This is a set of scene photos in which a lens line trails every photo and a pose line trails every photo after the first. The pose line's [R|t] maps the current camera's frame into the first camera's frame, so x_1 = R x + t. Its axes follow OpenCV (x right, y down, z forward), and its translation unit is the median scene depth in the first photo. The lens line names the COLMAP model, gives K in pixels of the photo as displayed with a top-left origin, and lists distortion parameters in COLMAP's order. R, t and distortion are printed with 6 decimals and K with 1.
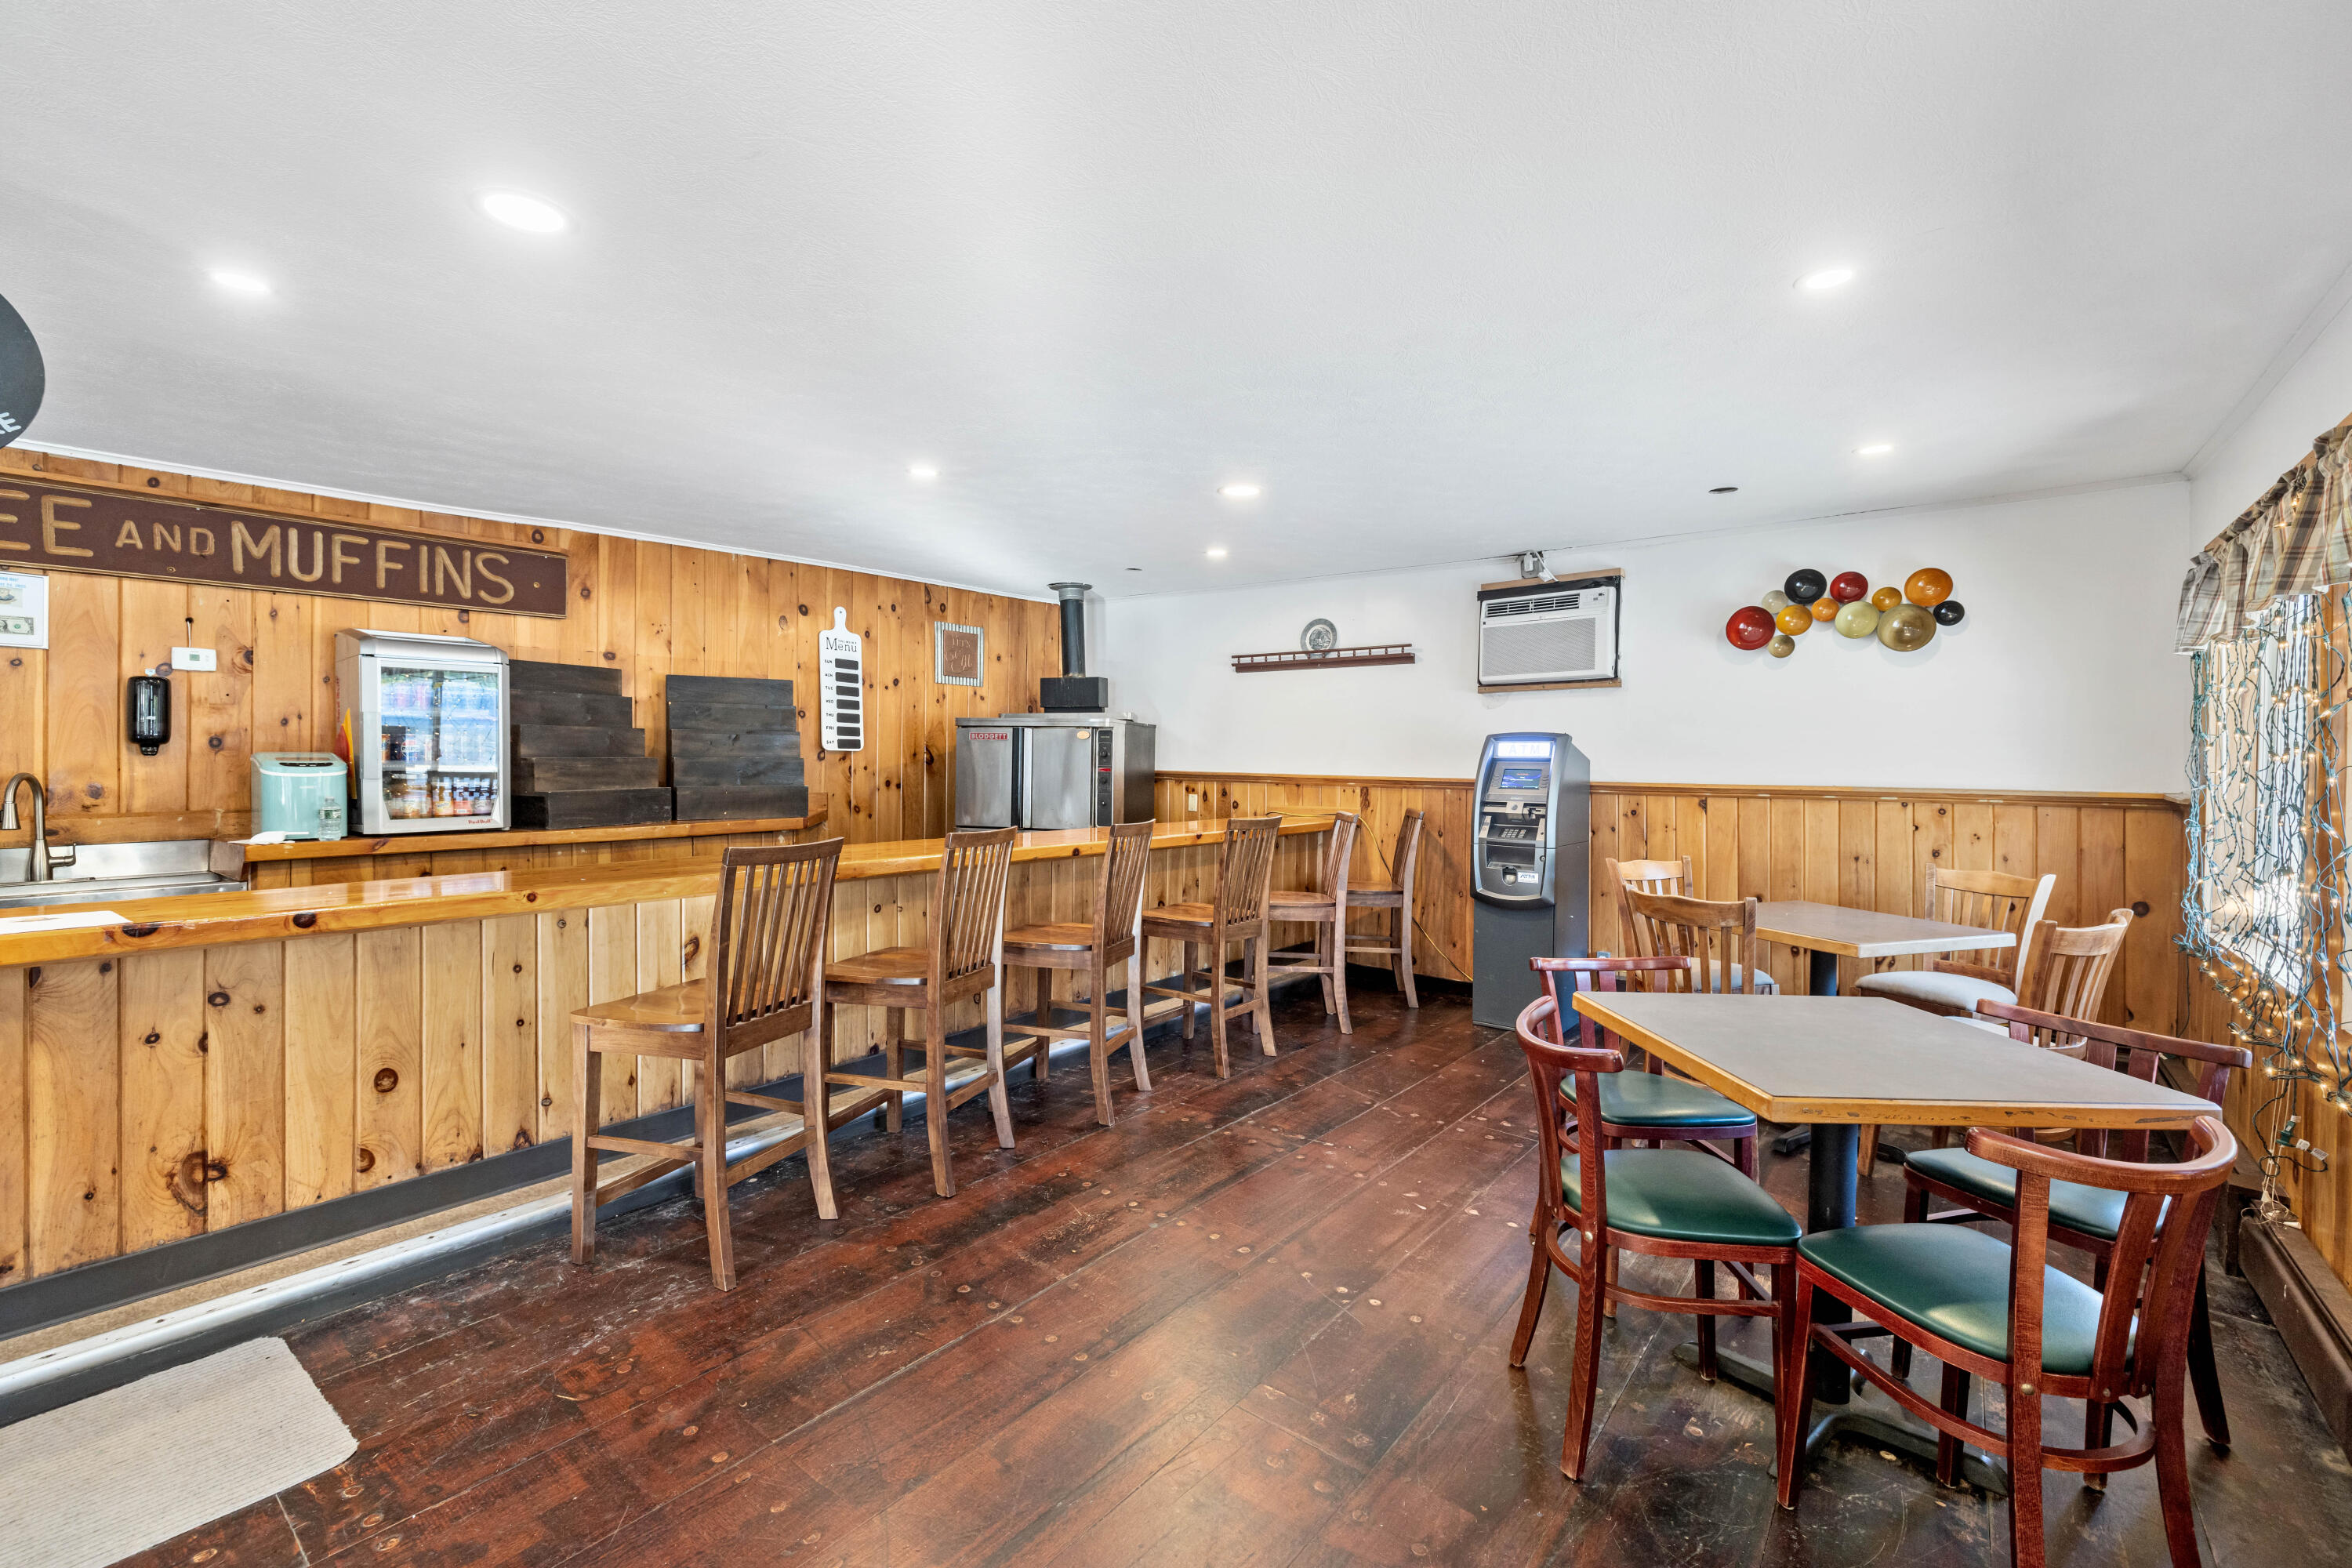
lens RADIAL K [[980.4, 0, 1171.9], [0, 980.4, 777.7], [0, 0, 1]] dist [0.000834, 0.000097]
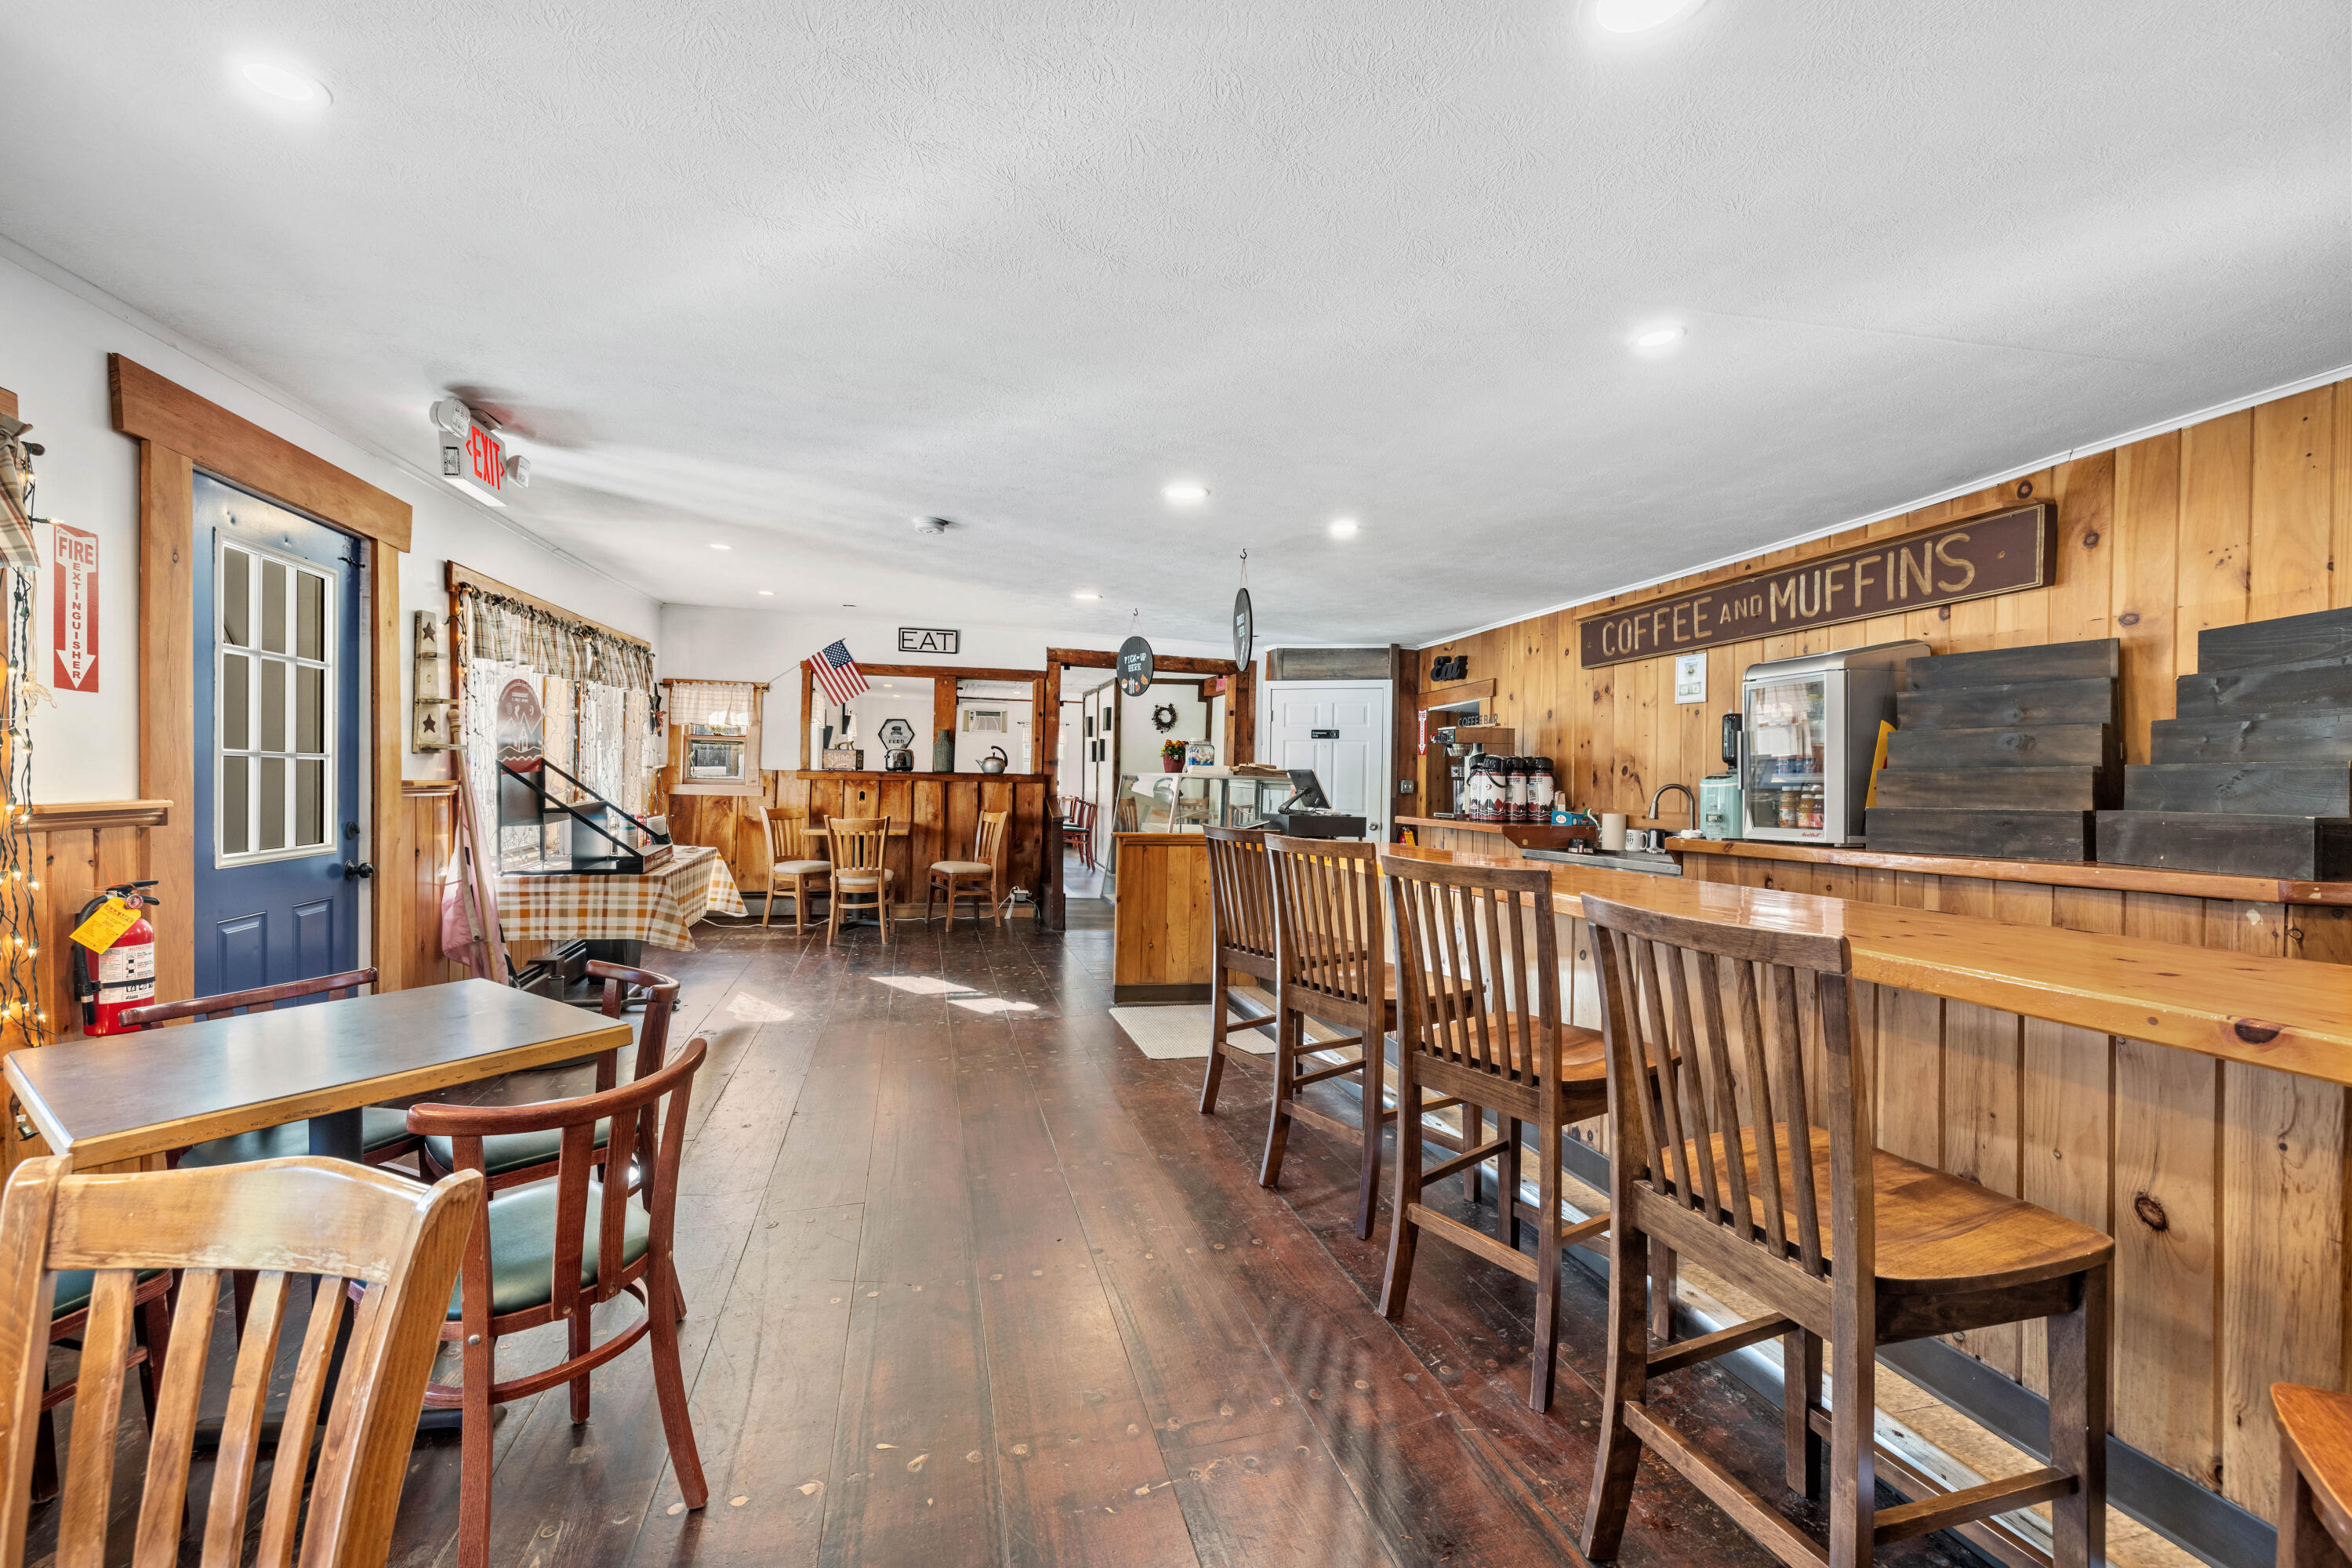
lens RADIAL K [[980.4, 0, 1171.9], [0, 980.4, 777.7], [0, 0, 1]] dist [0.000834, 0.000097]
pose [[-0.605713, -0.004327, -0.795671, 0.448167], [-0.012730, 0.999910, 0.004253, -0.008347], [0.795581, 0.012705, -0.605713, 1.043477]]
